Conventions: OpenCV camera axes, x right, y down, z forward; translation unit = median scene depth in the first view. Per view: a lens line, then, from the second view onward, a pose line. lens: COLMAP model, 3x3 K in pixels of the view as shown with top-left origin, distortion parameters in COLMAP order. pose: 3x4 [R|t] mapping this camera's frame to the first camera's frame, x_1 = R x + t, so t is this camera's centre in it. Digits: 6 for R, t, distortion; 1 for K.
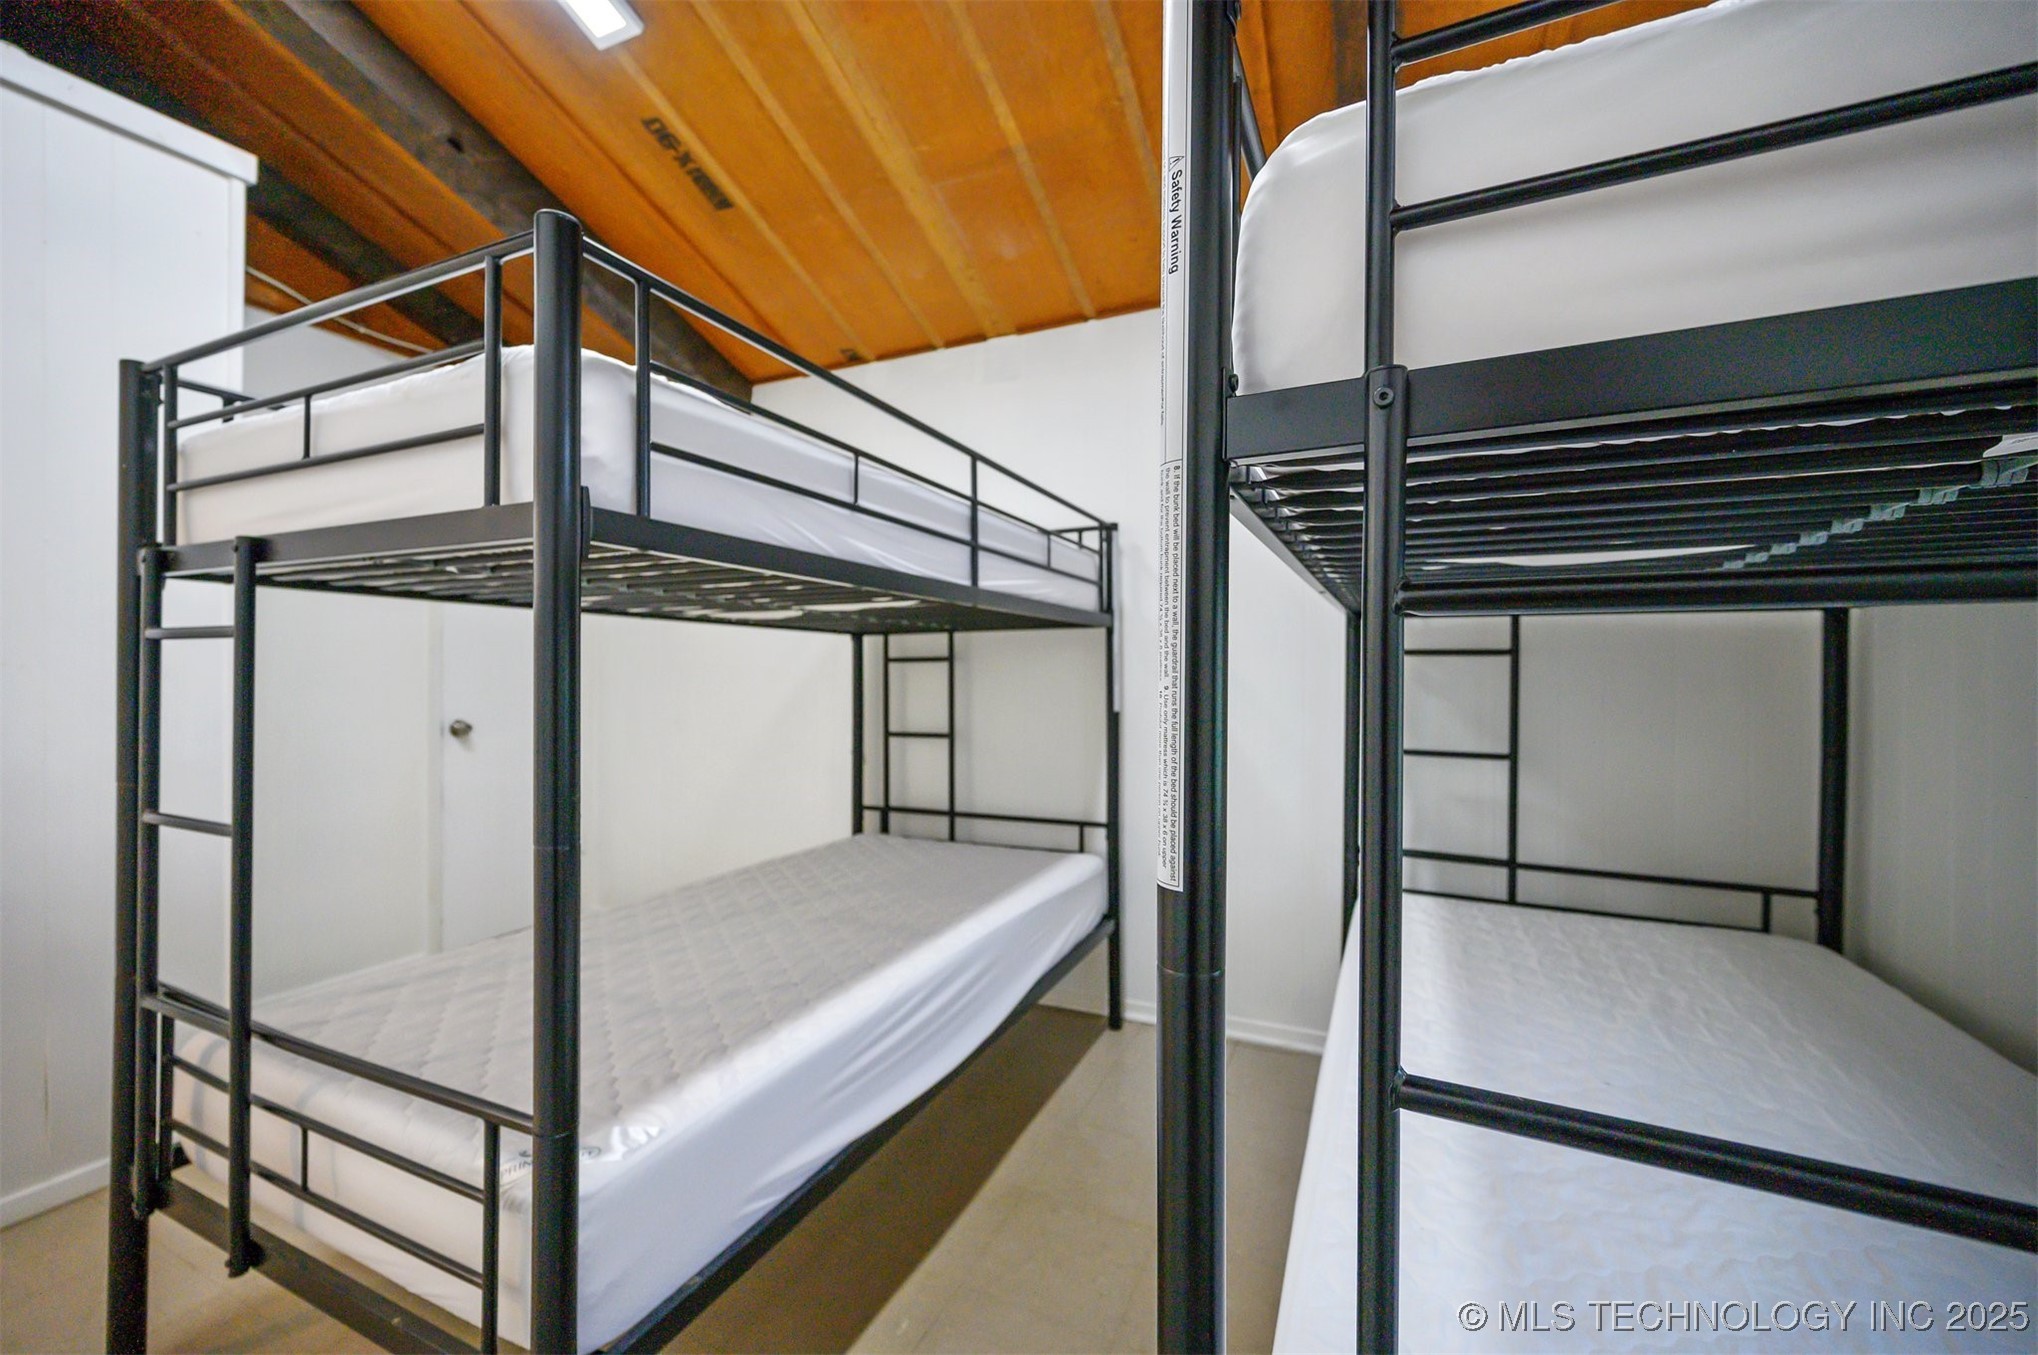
lens RADIAL K [[800.3, 0, 1019.0], [0, 800.3, 677.5], [0, 0, 1]] dist [-0.000412, 0.000107]
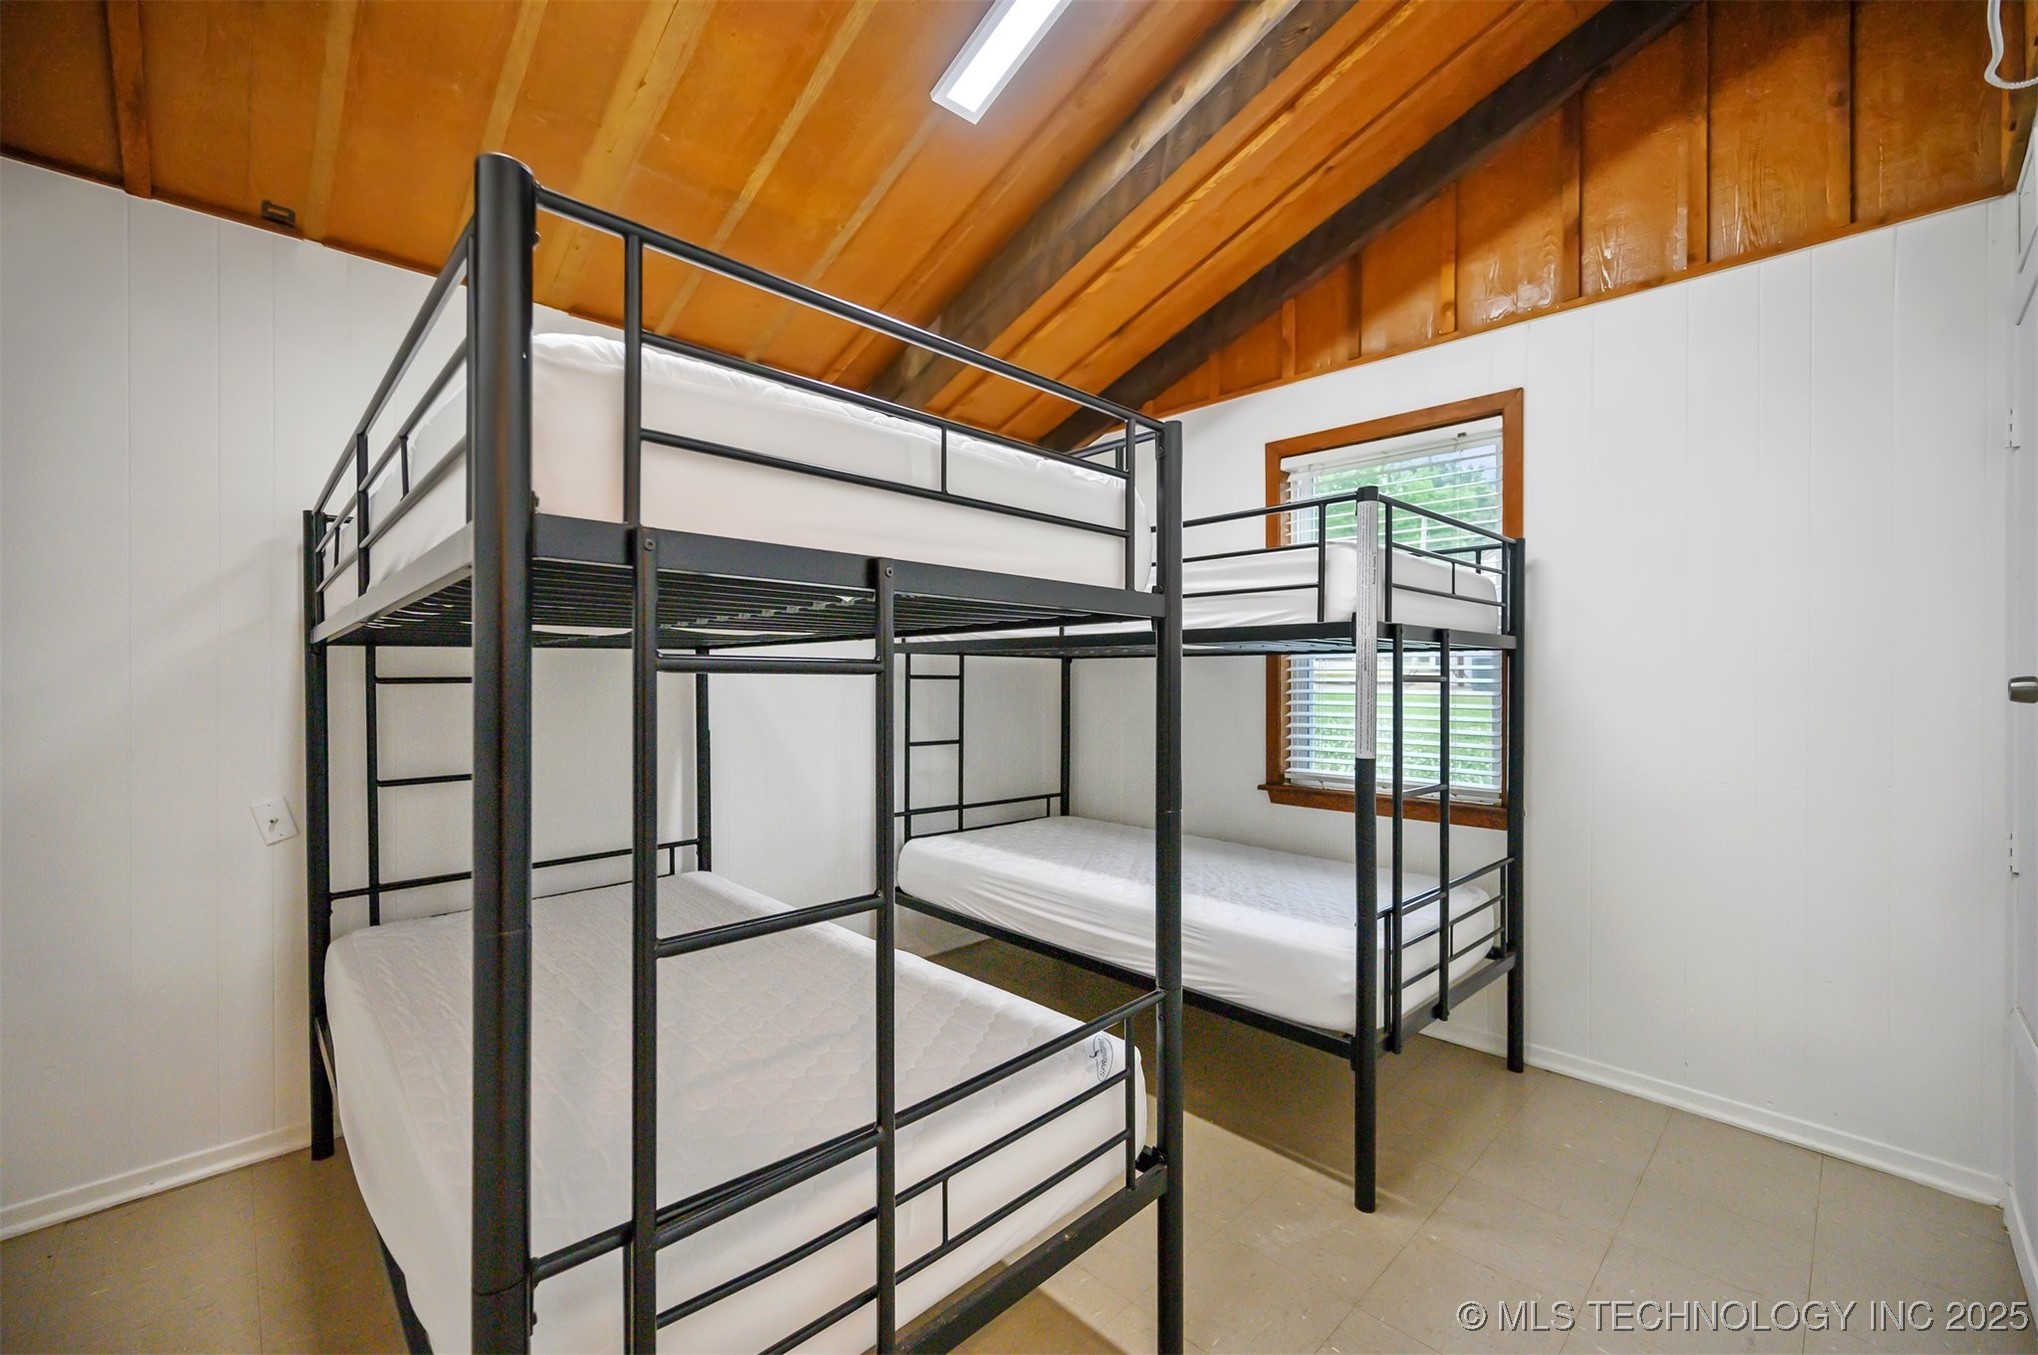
lens RADIAL K [[800.3, 0, 1019.0], [0, 800.3, 677.5], [0, 0, 1]] dist [-0.000412, 0.000107]
pose [[0.367387, -0.000168, 0.930068, -0.865350], [0.006363, 0.999977, -0.002333, -0.026825], [-0.930046, 0.006776, 0.367379, 0.285993]]
